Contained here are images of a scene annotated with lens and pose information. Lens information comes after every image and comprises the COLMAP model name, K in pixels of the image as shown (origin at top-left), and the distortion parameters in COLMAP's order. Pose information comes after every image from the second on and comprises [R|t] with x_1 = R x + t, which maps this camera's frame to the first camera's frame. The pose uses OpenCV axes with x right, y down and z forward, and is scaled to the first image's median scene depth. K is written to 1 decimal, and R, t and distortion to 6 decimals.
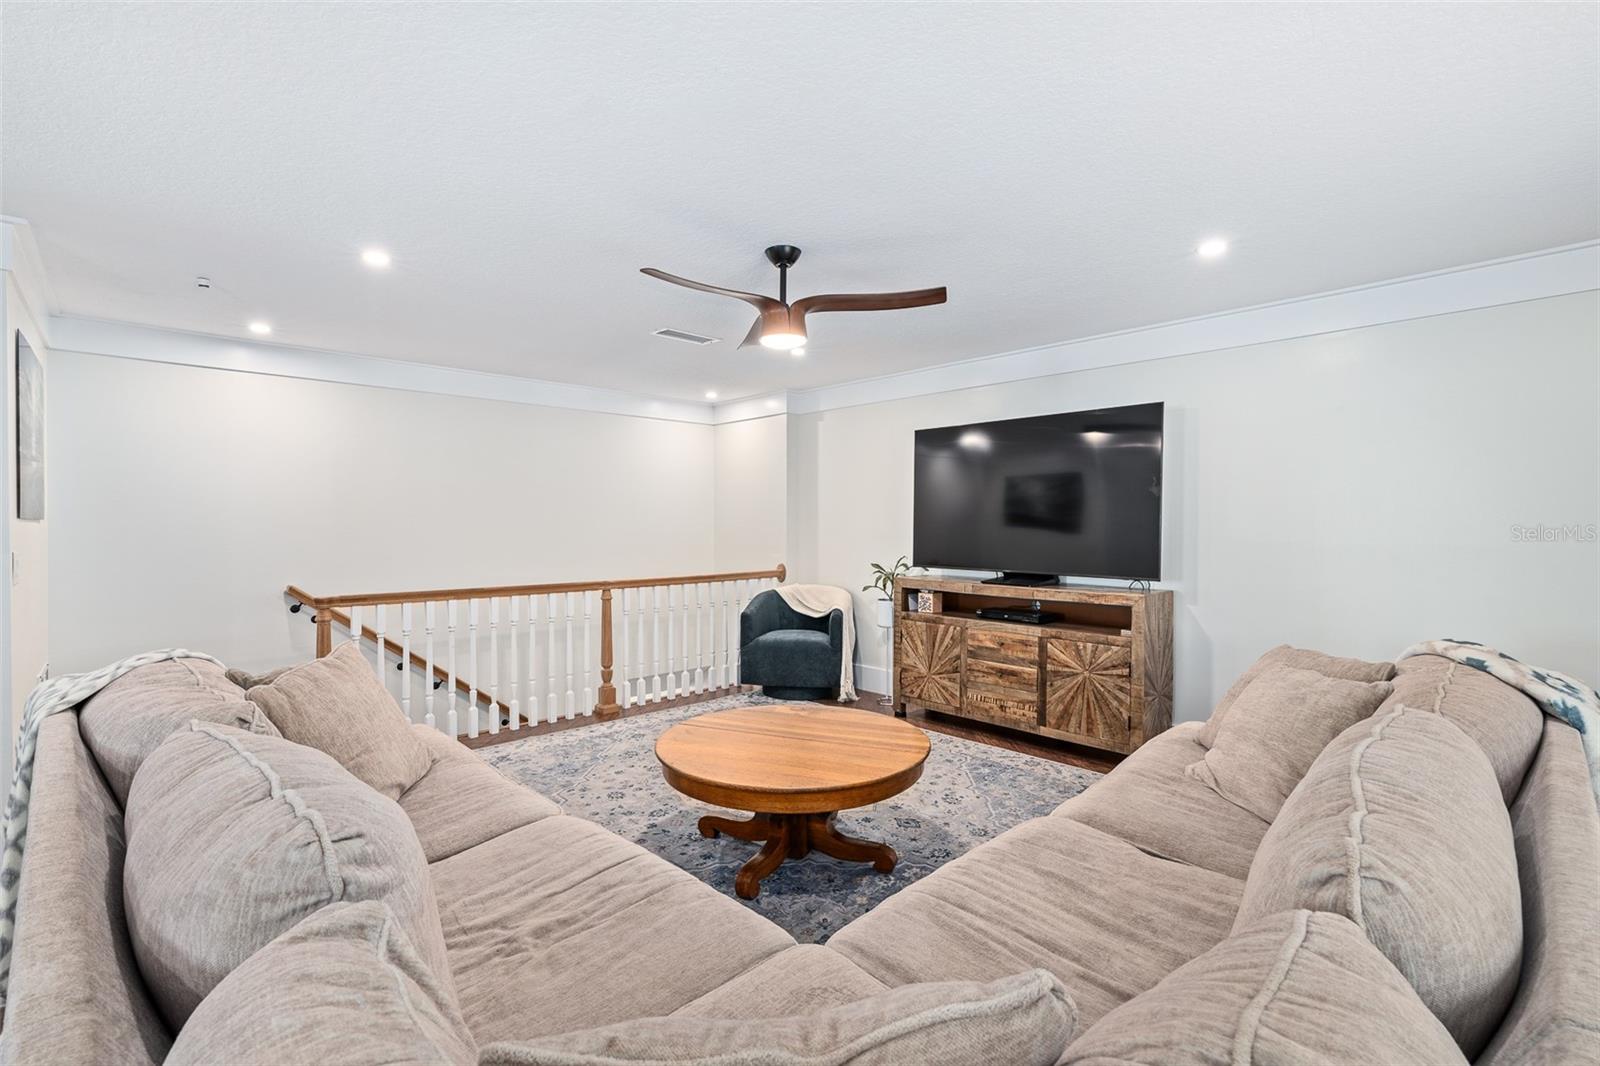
lens RADIAL K [[721.6, 0, 799.8], [0, 721.6, 524.5], [0, 0, 1]] dist [-0.007488, 0.000542]
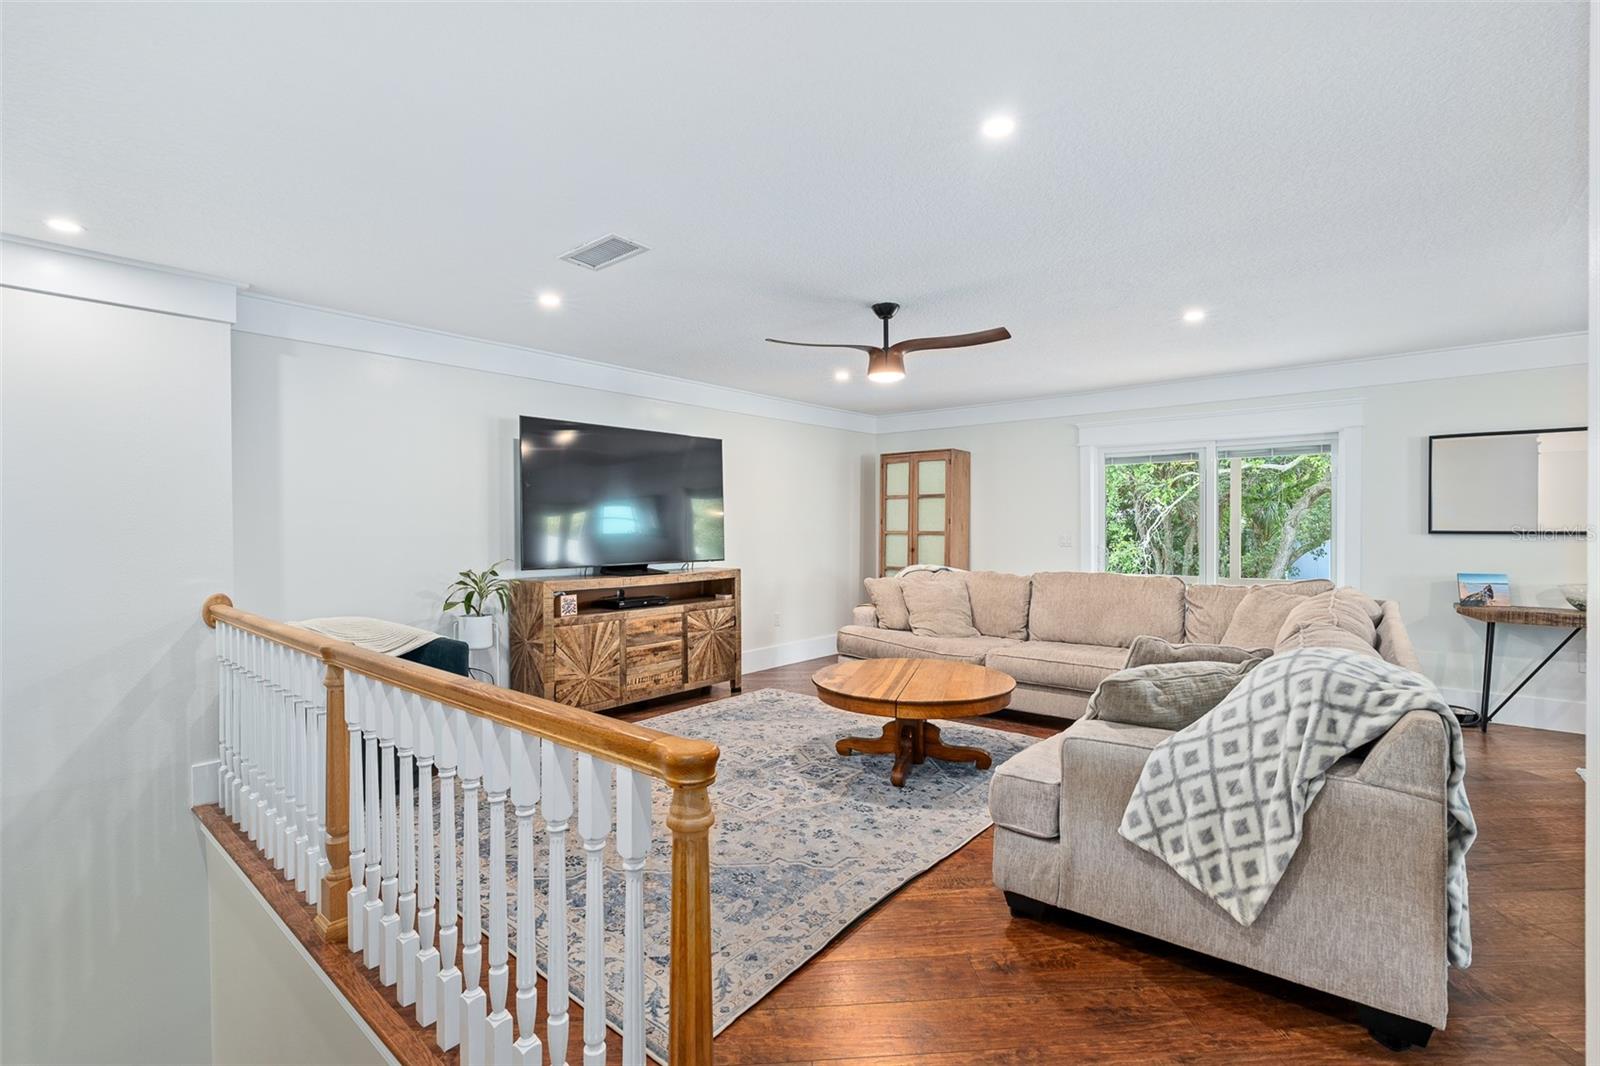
lens RADIAL K [[721.6, 0, 799.8], [0, 721.6, 524.5], [0, 0, 1]] dist [-0.007488, 0.000542]
pose [[-0.109168, -0.001645, 0.994022, -0.928710], [0.002441, 0.999995, 0.001923, 0.002358], [-0.994020, 0.002636, -0.109163, 0.939046]]
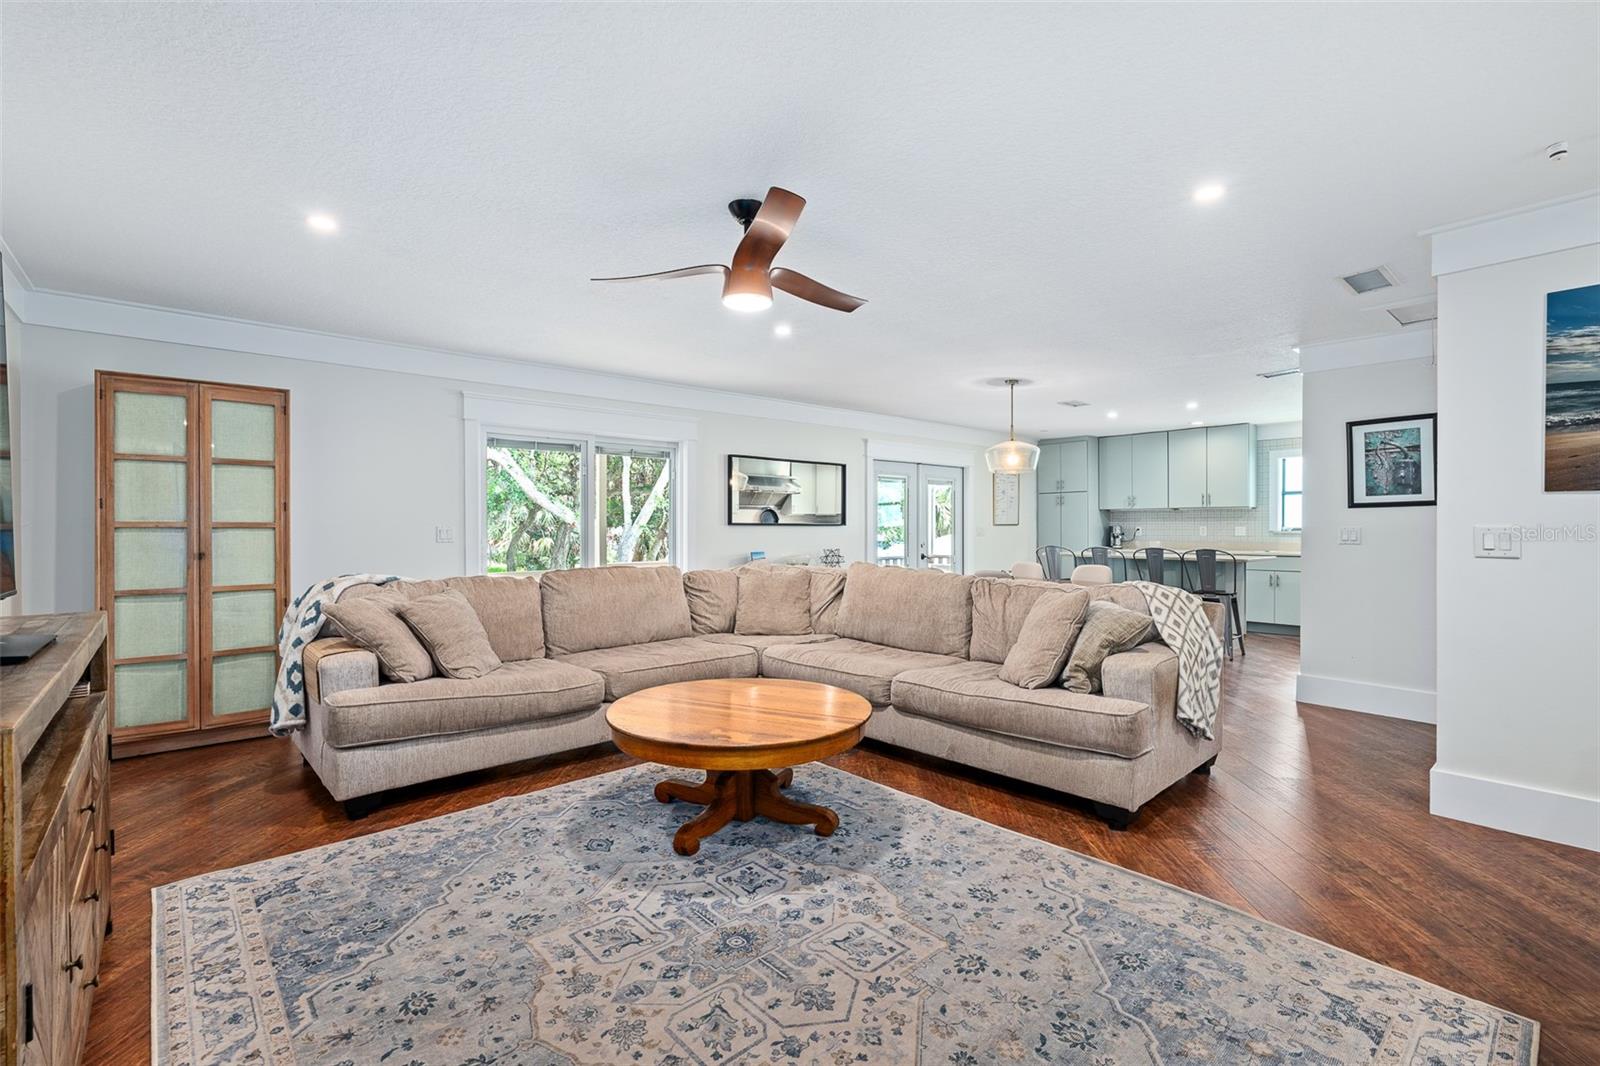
lens RADIAL K [[721.6, 0, 799.8], [0, 721.6, 524.5], [0, 0, 1]] dist [-0.007488, 0.000542]
pose [[-0.999401, -0.000657, 0.034614, -0.089319], [-0.000779, 0.999994, -0.003513, 0.027076], [-0.034611, -0.003538, -0.999395, 1.405256]]
